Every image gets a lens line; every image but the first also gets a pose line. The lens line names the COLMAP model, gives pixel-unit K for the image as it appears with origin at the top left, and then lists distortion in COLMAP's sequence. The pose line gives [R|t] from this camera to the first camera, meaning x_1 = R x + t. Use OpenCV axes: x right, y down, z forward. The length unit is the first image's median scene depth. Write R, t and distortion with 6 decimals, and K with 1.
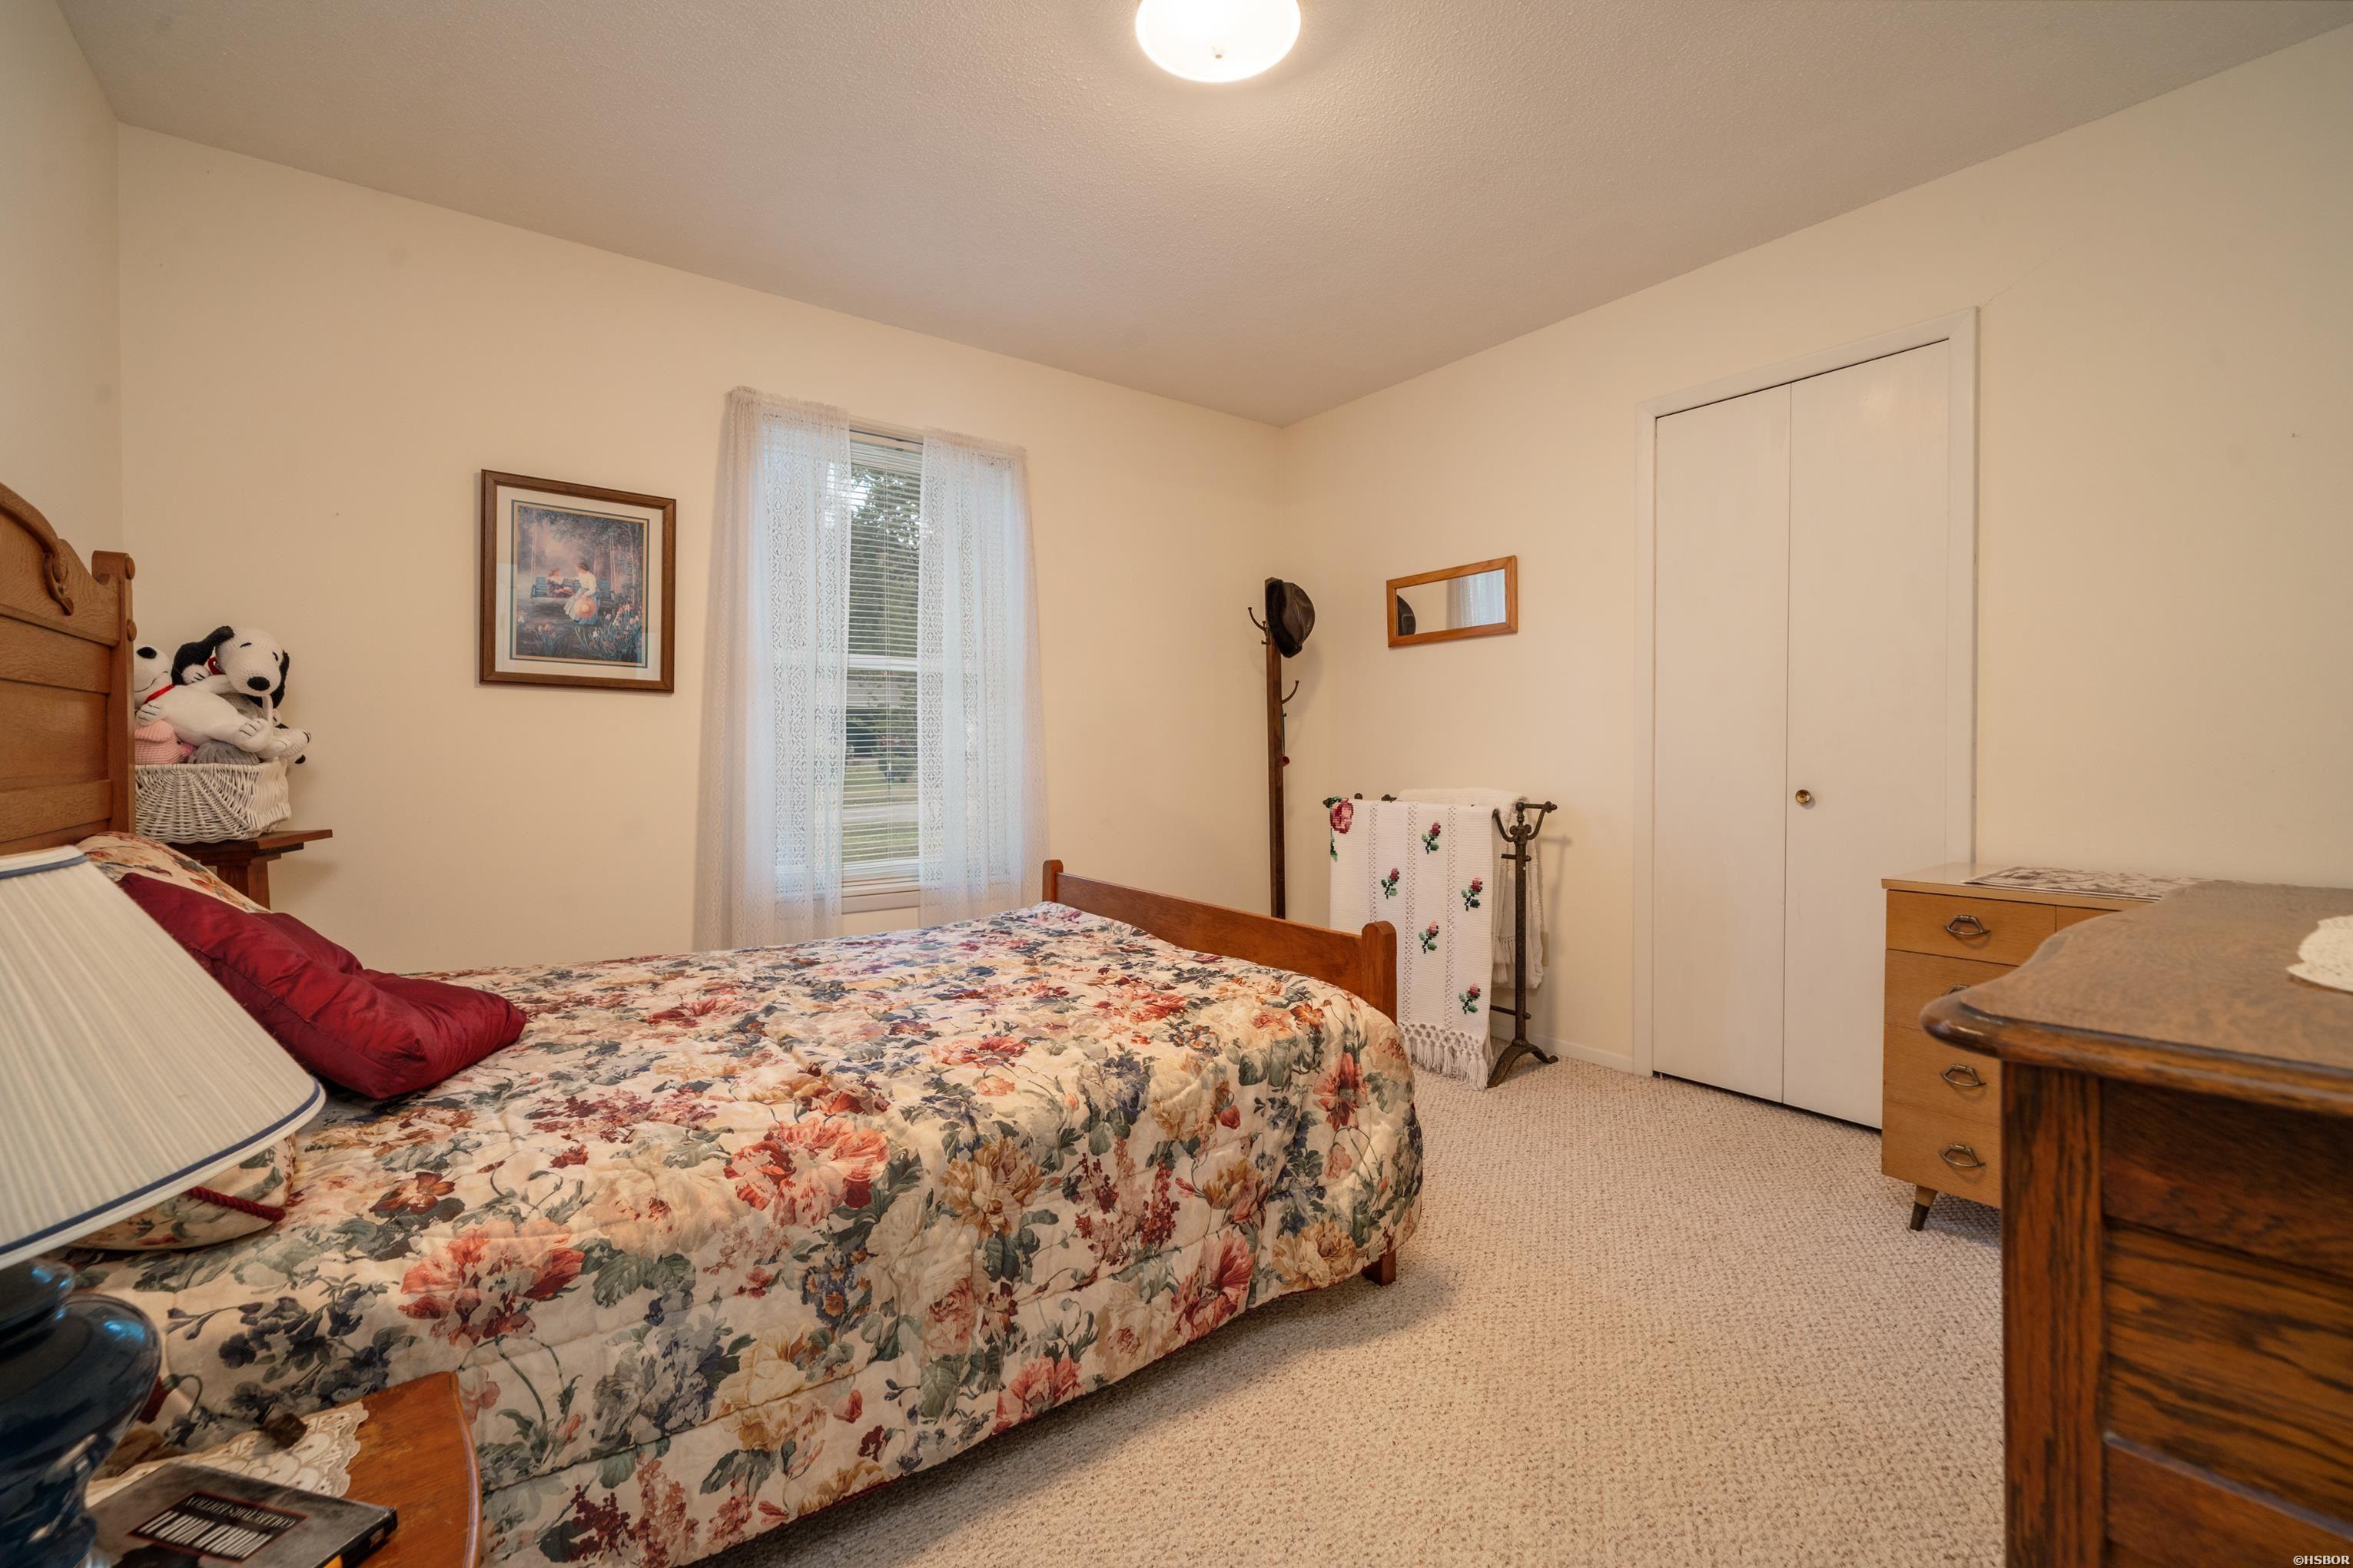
lens RADIAL K [[988.5, 0, 1176.5], [0, 988.5, 784.0], [0, 0, 1]] dist [0.000386, 0.000110]
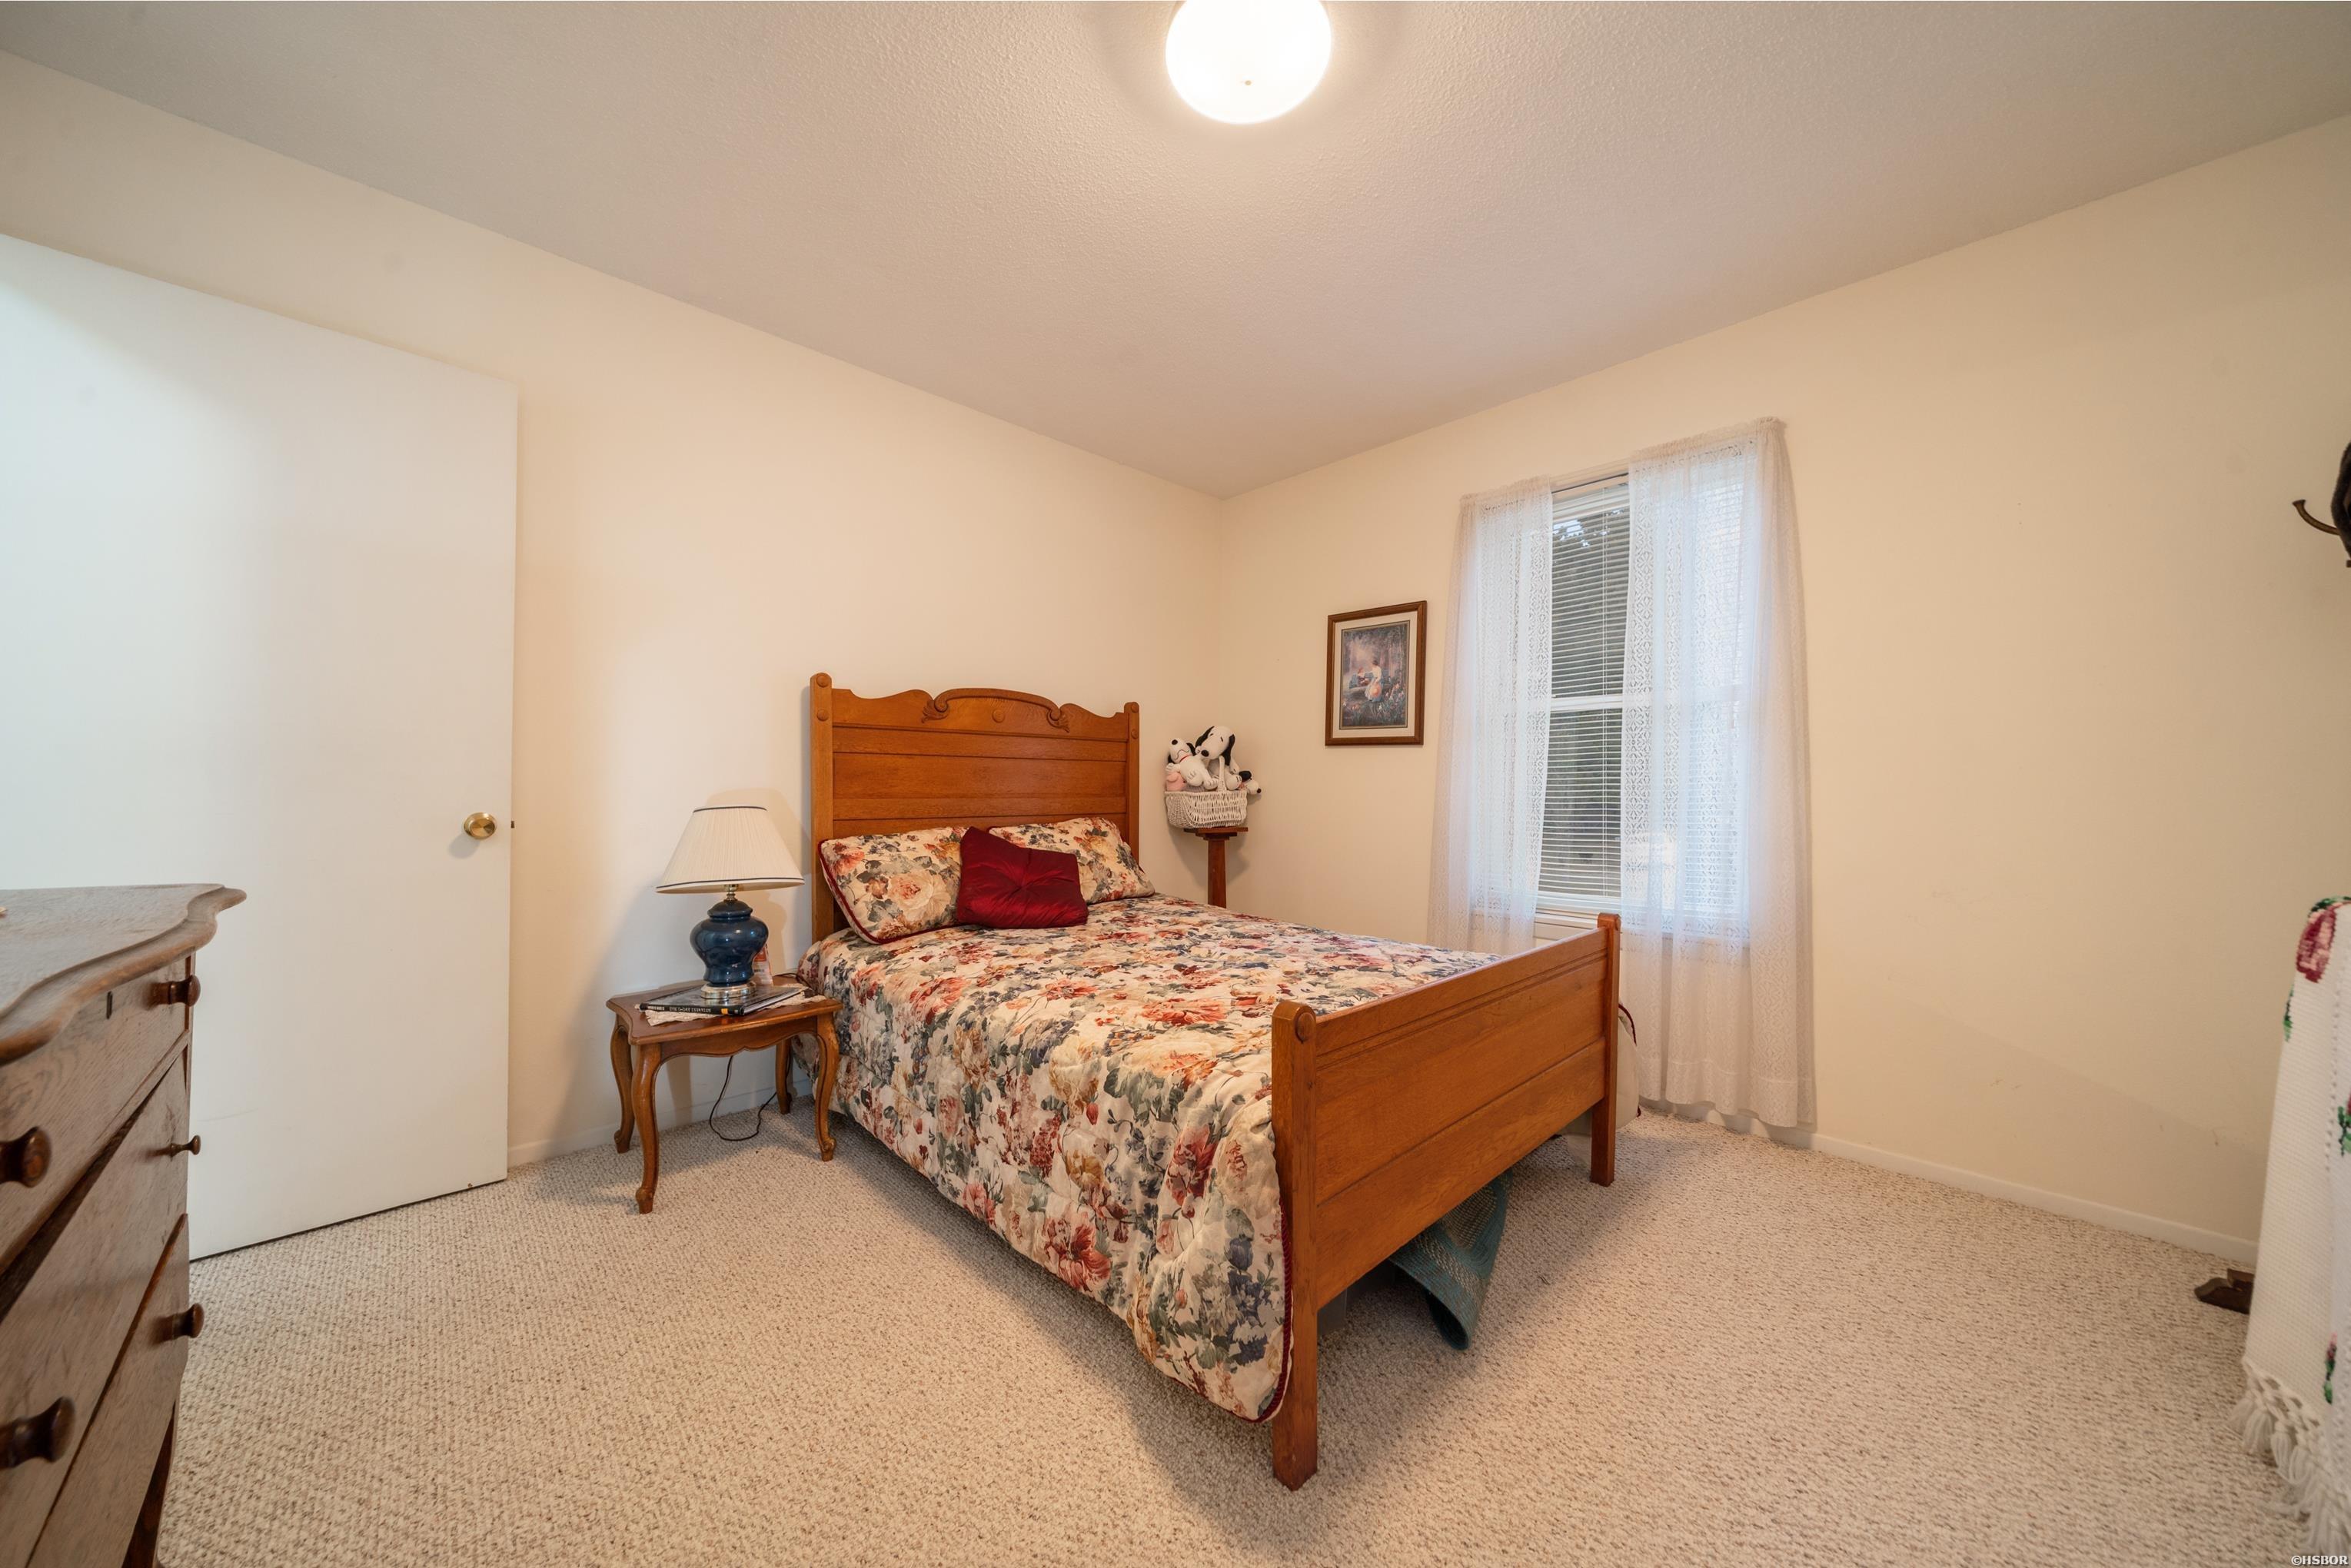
lens RADIAL K [[825.9, 0, 1188.7], [0, 825.9, 789.8], [0, 0, 1]] dist [-0.000378, -0.000002]
pose [[0.112543, 0.004228, -0.993638, 0.940776], [-0.043179, 0.999067, -0.000639, -0.028413], [0.992708, 0.042976, 0.112621, 0.939069]]
